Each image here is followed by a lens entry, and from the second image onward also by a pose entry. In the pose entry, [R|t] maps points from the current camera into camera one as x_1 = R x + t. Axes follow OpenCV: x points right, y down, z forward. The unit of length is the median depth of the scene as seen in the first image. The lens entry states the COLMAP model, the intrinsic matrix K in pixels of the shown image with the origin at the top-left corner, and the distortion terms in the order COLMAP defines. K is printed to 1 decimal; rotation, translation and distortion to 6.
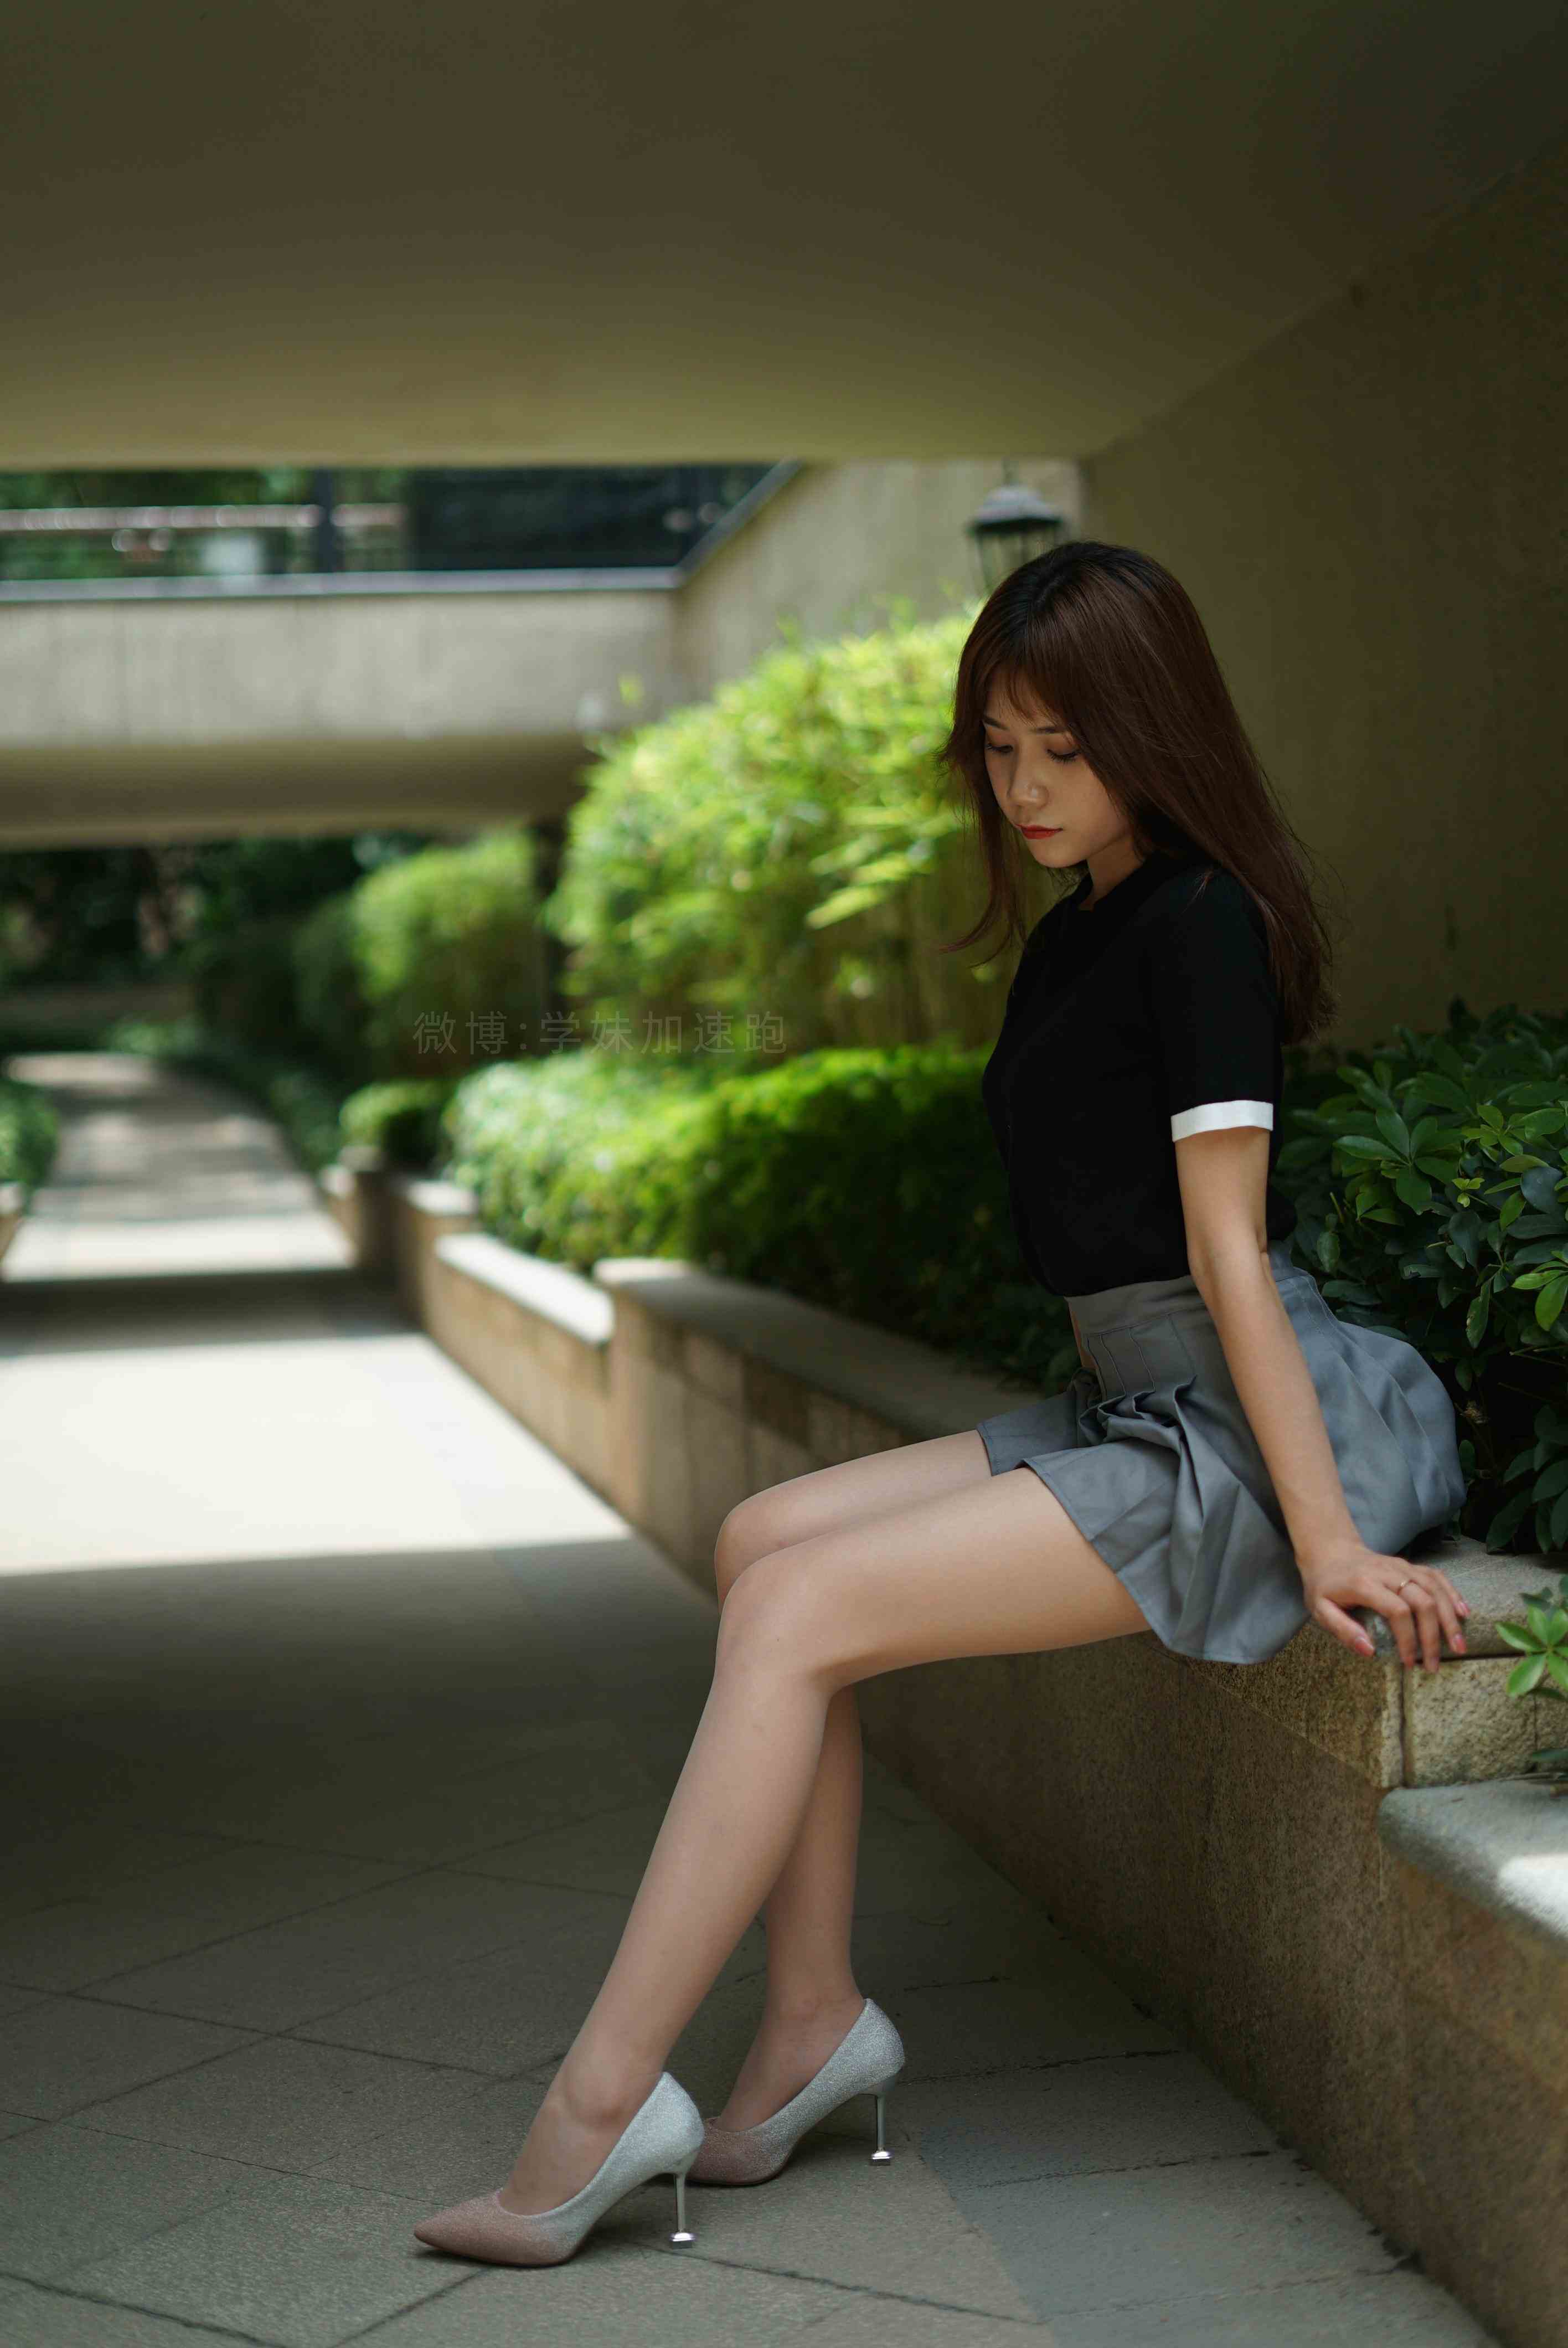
lens RADIAL K [[3507.5, 0, 773.0], [0, 3507.5, 1178.9], [0, 0, 1]] dist [-0.015093, 0.000000]
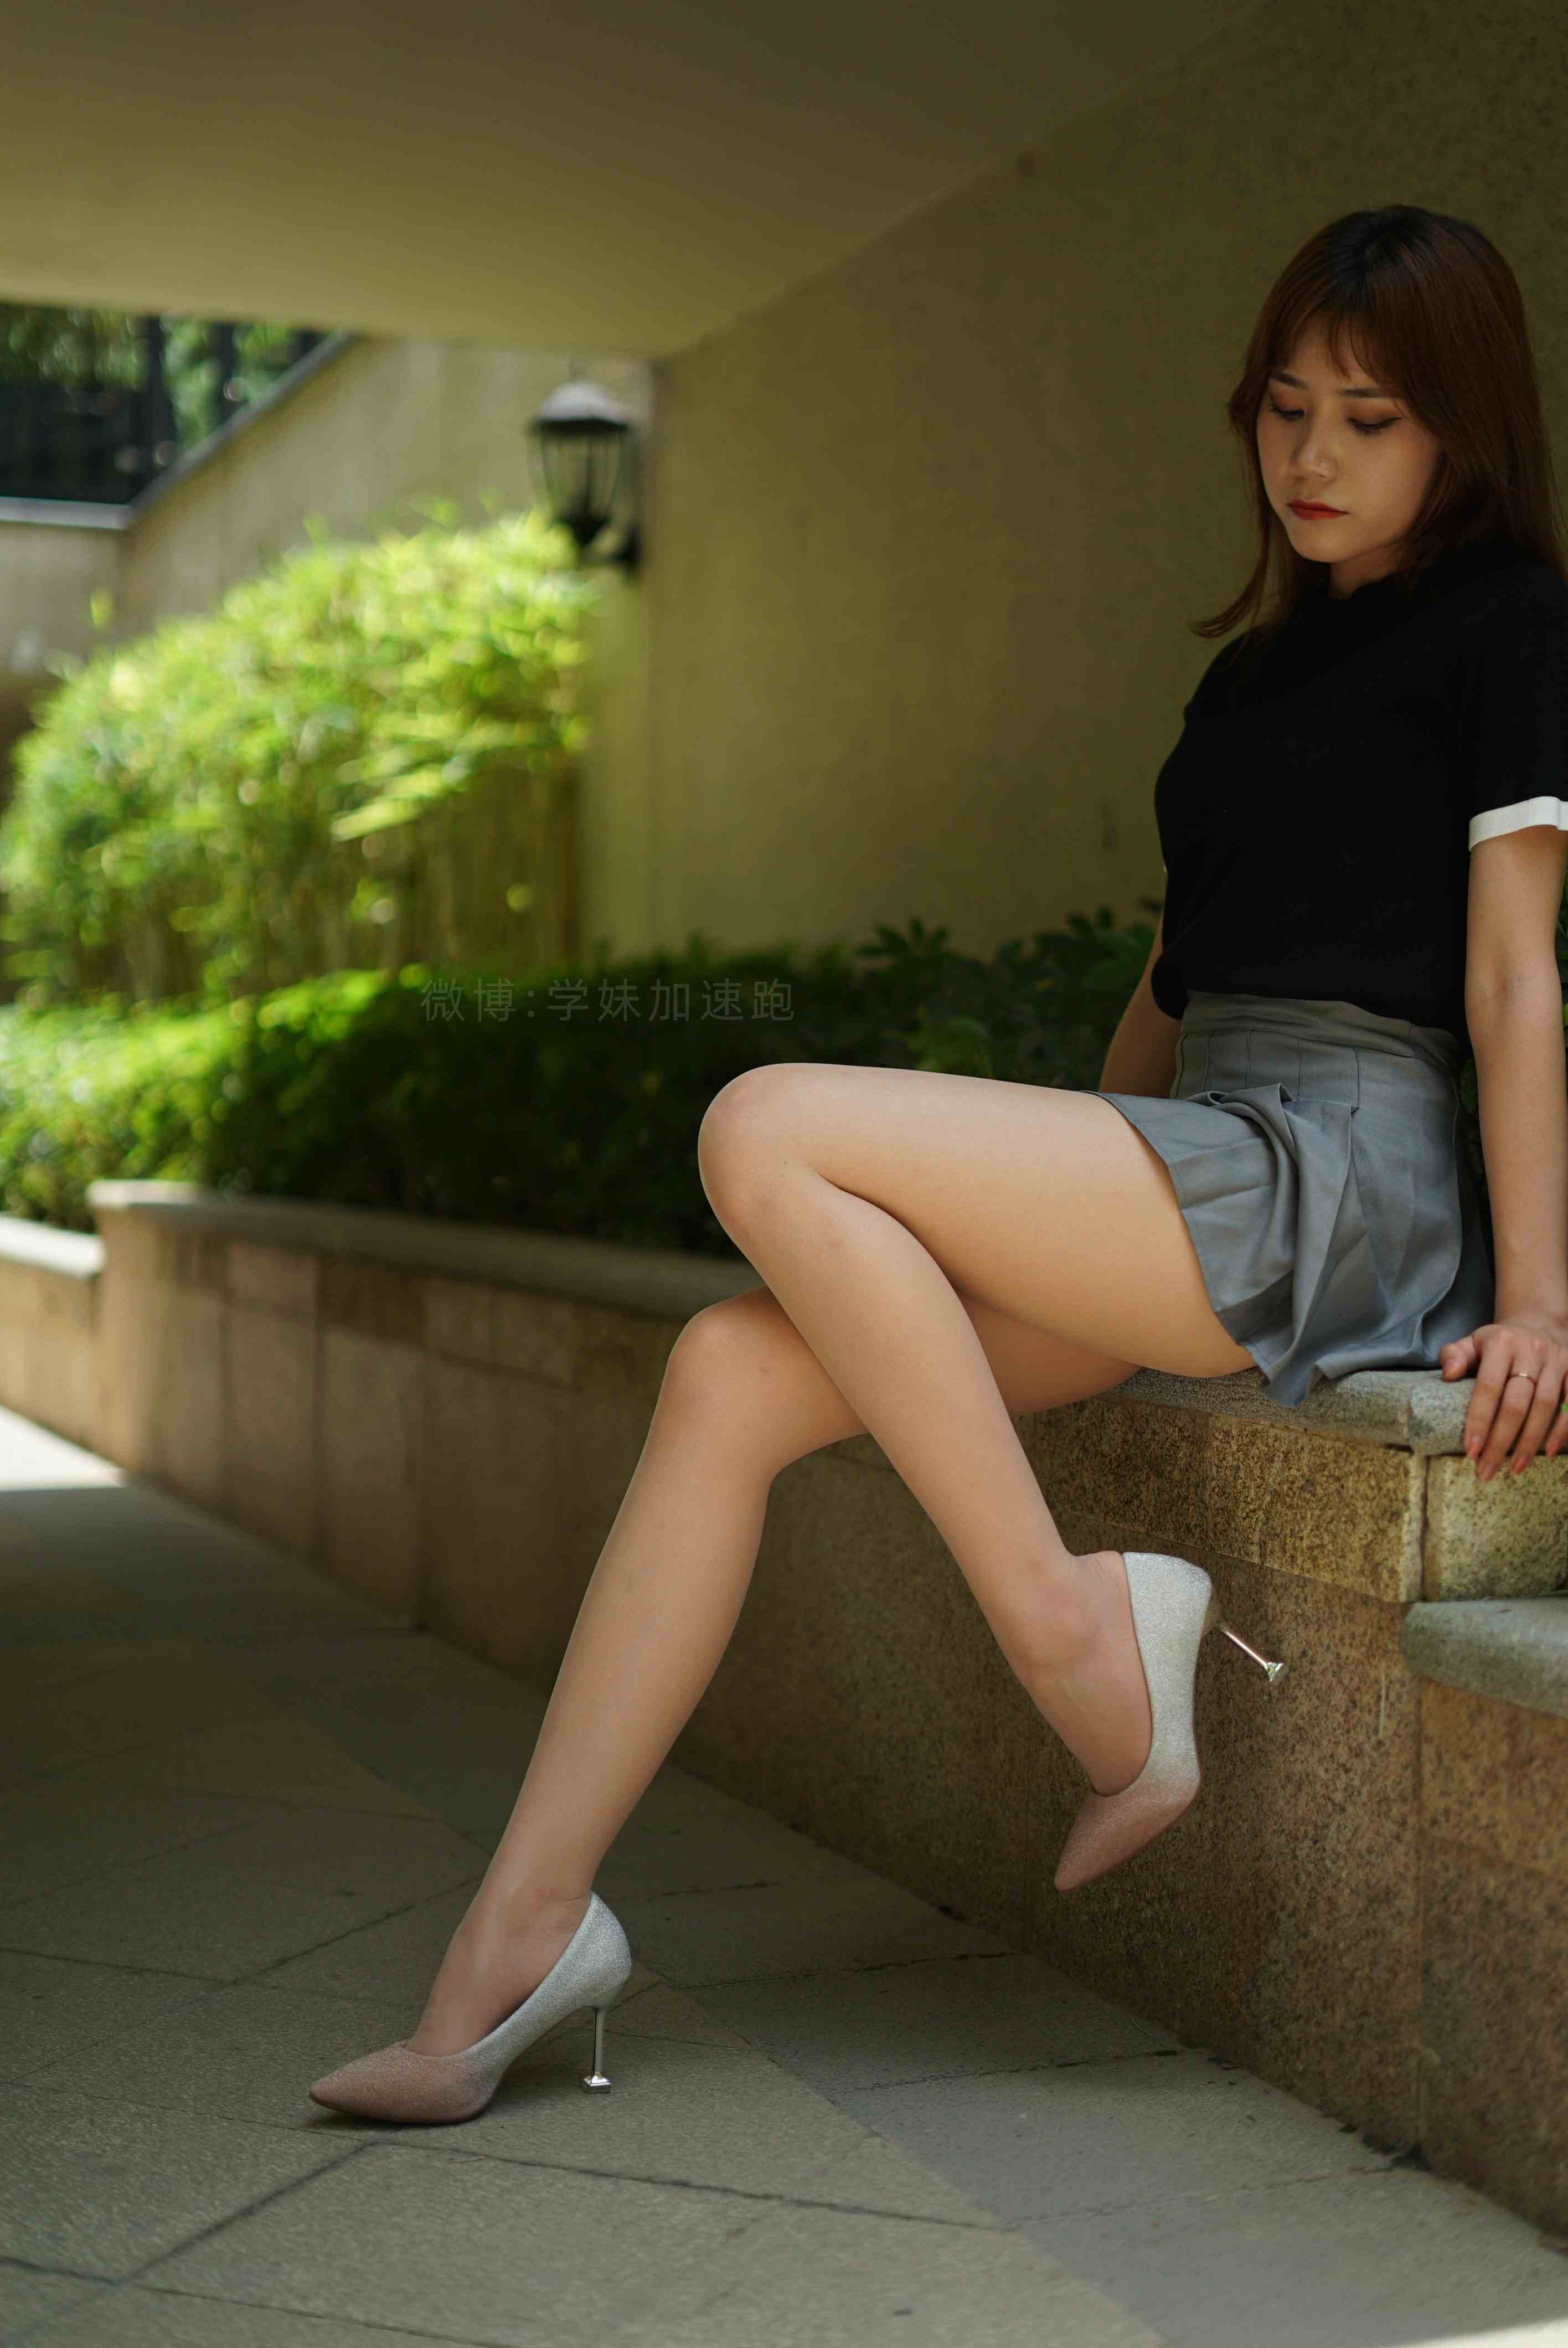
lens RADIAL K [[3507.5, 0, 780.7], [0, 3507.5, 1167.0], [0, 0, 1]] dist [-0.015093, 0.000000]
pose [[0.978624, 0.049950, 0.199497, -0.137420], [-0.045124, 0.998570, -0.028667, 0.089808], [-0.200644, 0.019052, 0.979479, 0.170778]]
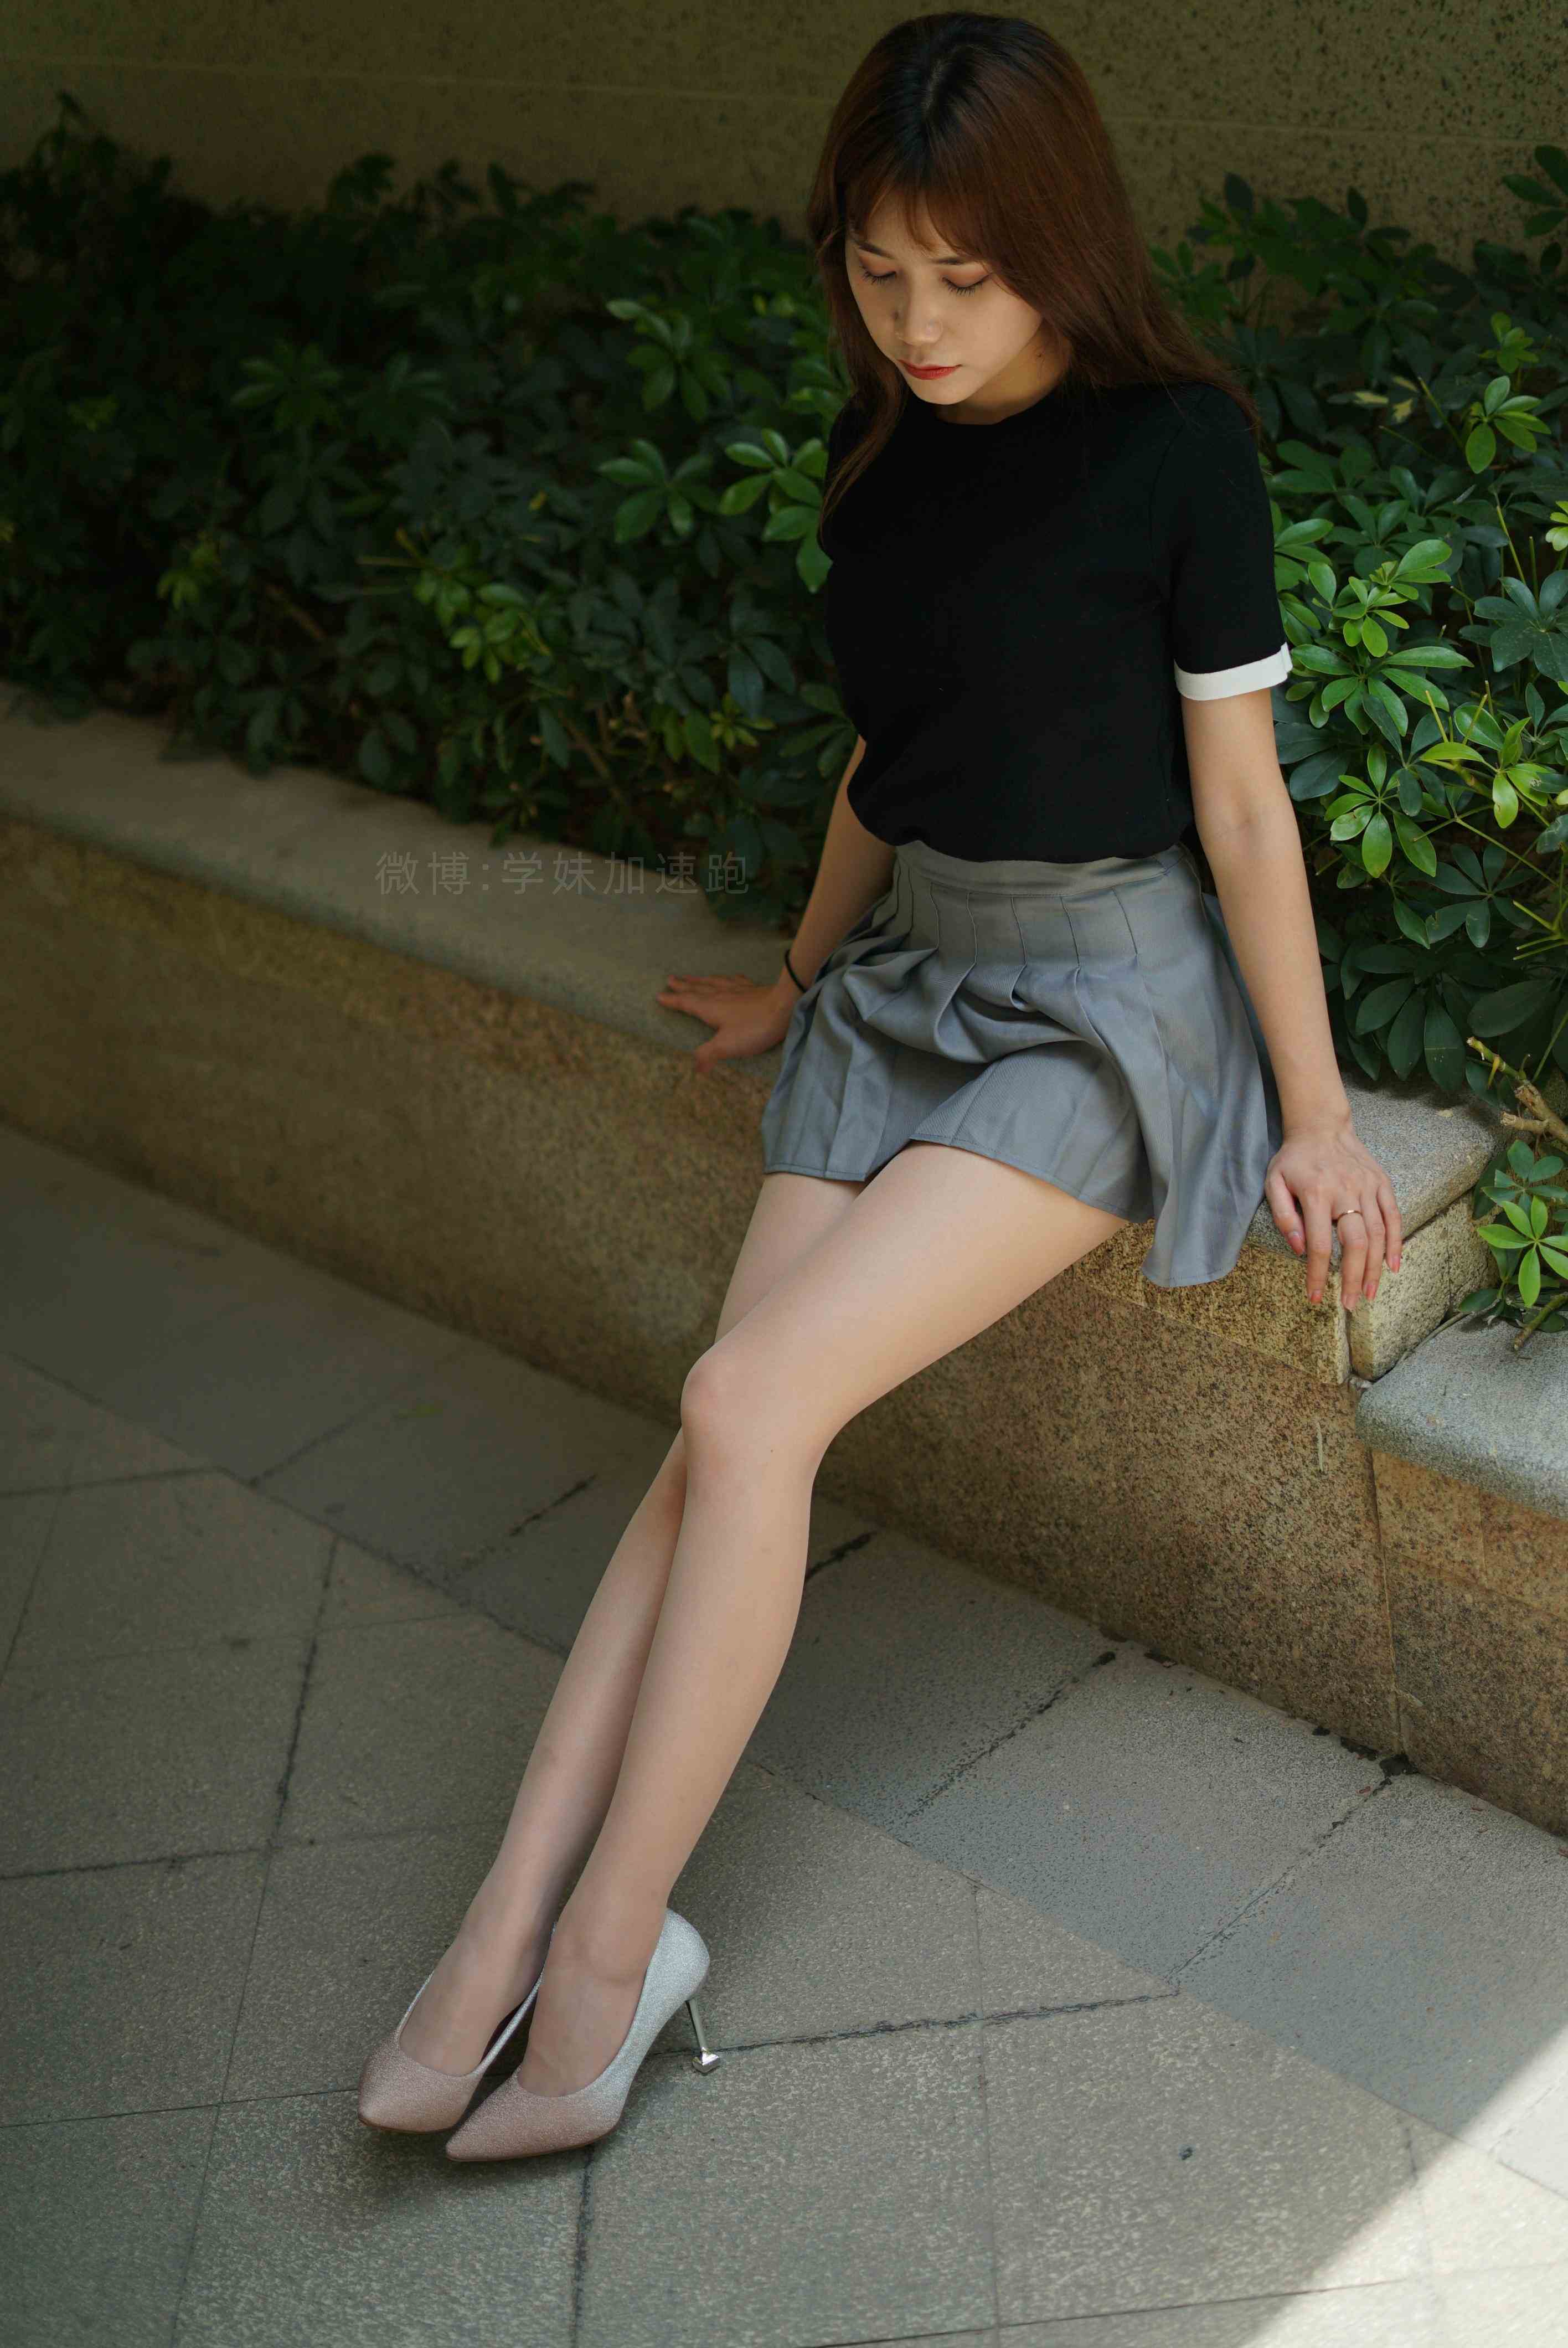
lens RADIAL K [[3507.5, 0, 792.7], [0, 3507.5, 1172.6], [0, 0, 1]] dist [-0.015093, 0.000000]
pose [[0.822256, -0.354521, 0.445207, -0.339937], [0.146124, 0.887565, 0.436894, -0.305401], [-0.550038, -0.294183, 0.781610, 0.298013]]
